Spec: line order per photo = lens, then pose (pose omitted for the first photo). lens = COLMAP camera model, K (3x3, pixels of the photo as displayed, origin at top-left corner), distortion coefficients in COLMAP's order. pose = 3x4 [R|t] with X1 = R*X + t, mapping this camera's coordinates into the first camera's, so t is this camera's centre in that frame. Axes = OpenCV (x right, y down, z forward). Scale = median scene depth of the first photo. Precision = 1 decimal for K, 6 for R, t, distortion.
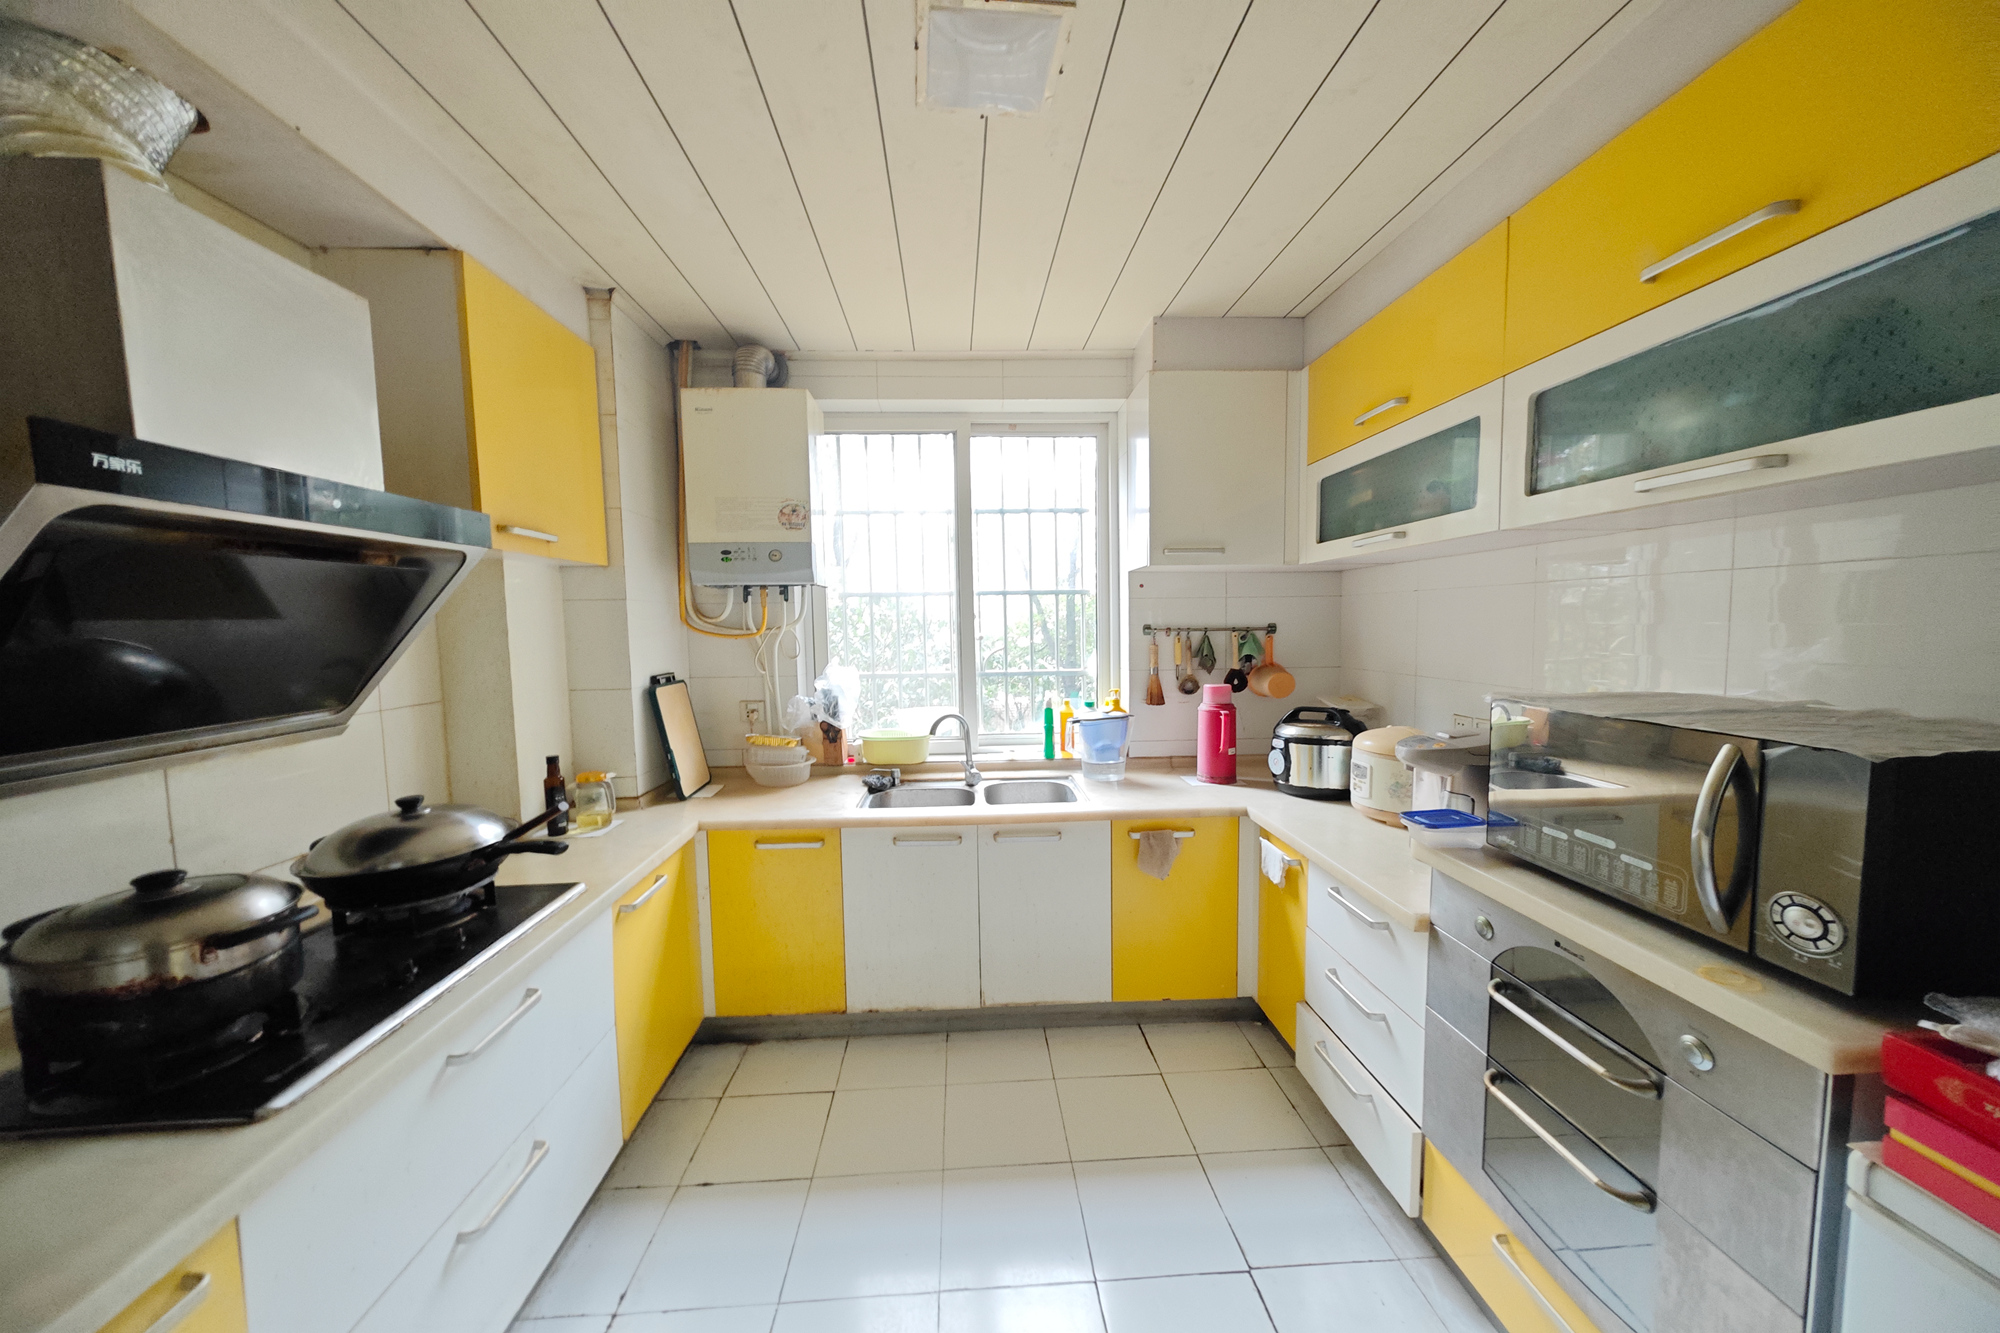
lens RADIAL K [[699.6, 0, 999.4], [0, 699.6, 674.4], [0, 0, 1]] dist [-0.001714, 0.000743]
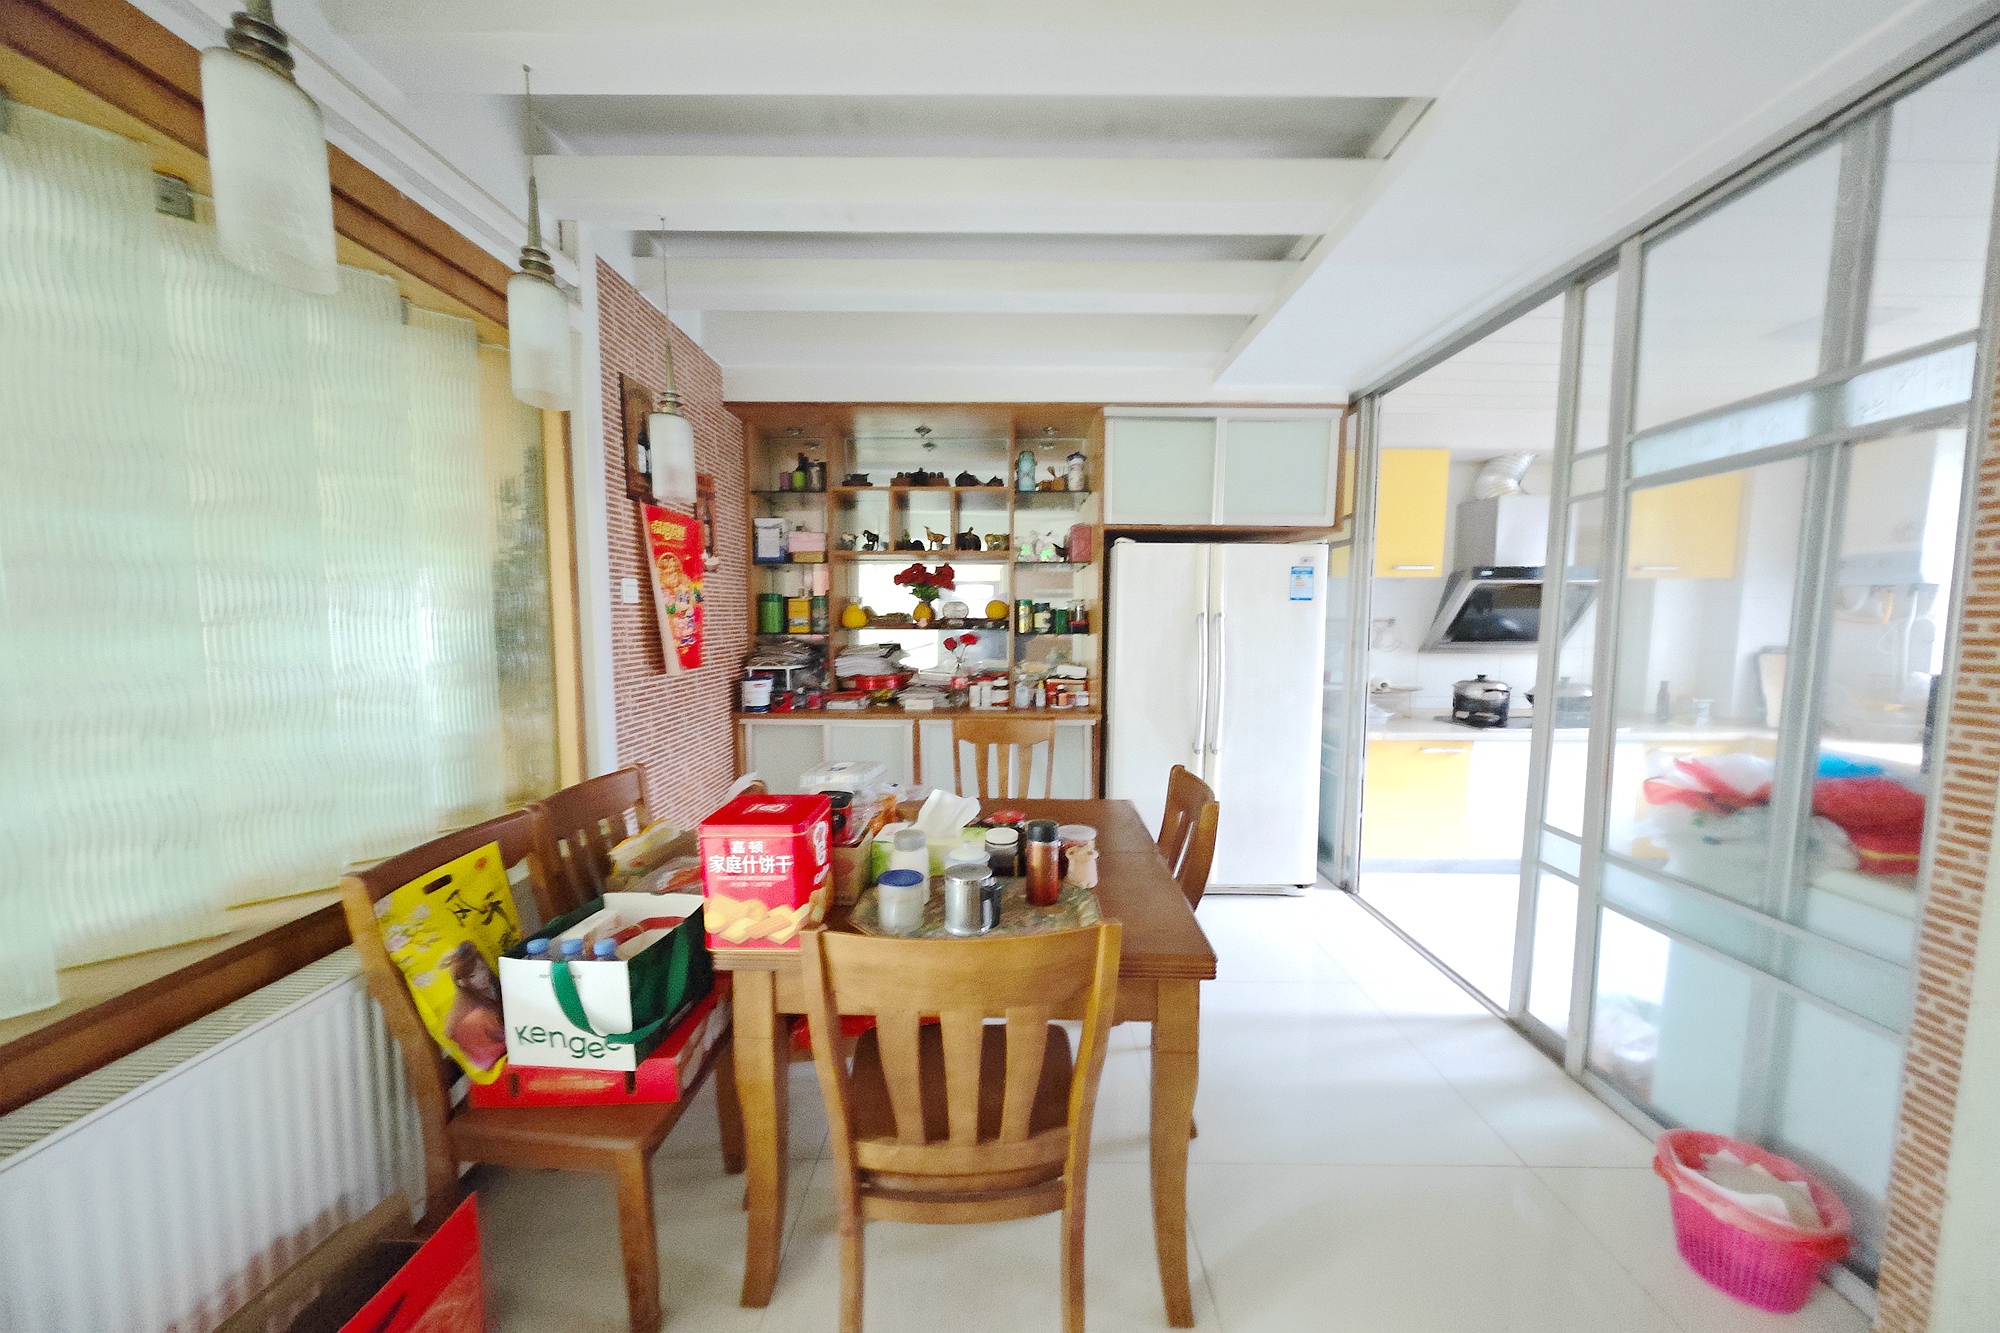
lens RADIAL K [[699.6, 0, 1001.9], [0, 699.6, 676.4], [0, 0, 1]] dist [-0.001714, 0.000743]
pose [[-0.066085, 0.099029, -0.992888, 2.787361], [-0.082762, 0.991090, 0.104358, 0.105910], [0.994376, 0.089070, -0.057300, -1.414079]]
